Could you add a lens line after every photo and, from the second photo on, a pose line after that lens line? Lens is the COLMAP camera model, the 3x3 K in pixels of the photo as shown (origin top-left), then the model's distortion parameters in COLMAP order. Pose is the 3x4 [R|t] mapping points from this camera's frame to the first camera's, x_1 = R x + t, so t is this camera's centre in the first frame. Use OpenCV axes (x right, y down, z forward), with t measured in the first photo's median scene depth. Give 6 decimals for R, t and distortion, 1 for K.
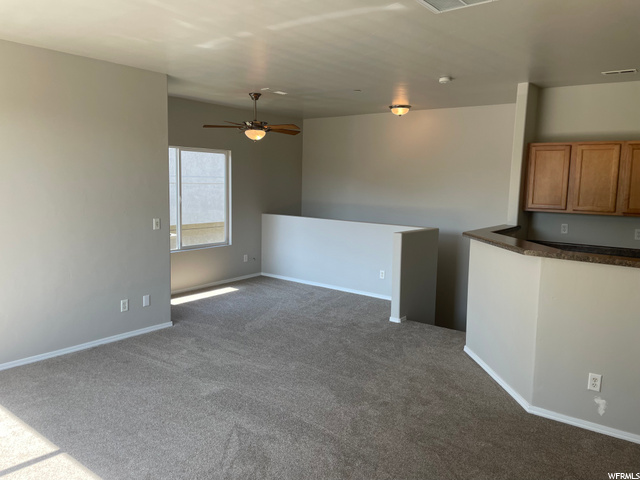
lens RADIAL K [[484.2, 0, 318.1], [0, 484.2, 237.9], [0, 0, 1]] dist [0.065387, -0.061359]
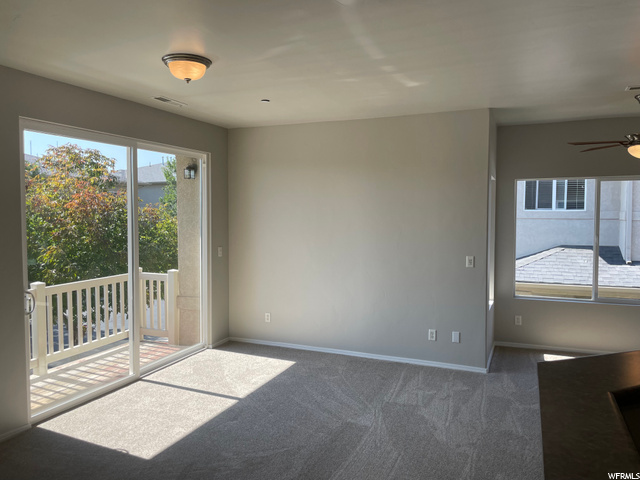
lens RADIAL K [[484.2, 0, 320.0], [0, 484.2, 245.6], [0, 0, 1]] dist [0.065387, -0.061359]
pose [[0.257149, 0.046181, -0.965268, 0.582426], [-0.108012, 0.993972, 0.018780, -0.050672], [0.960317, 0.099432, 0.260587, 0.496129]]
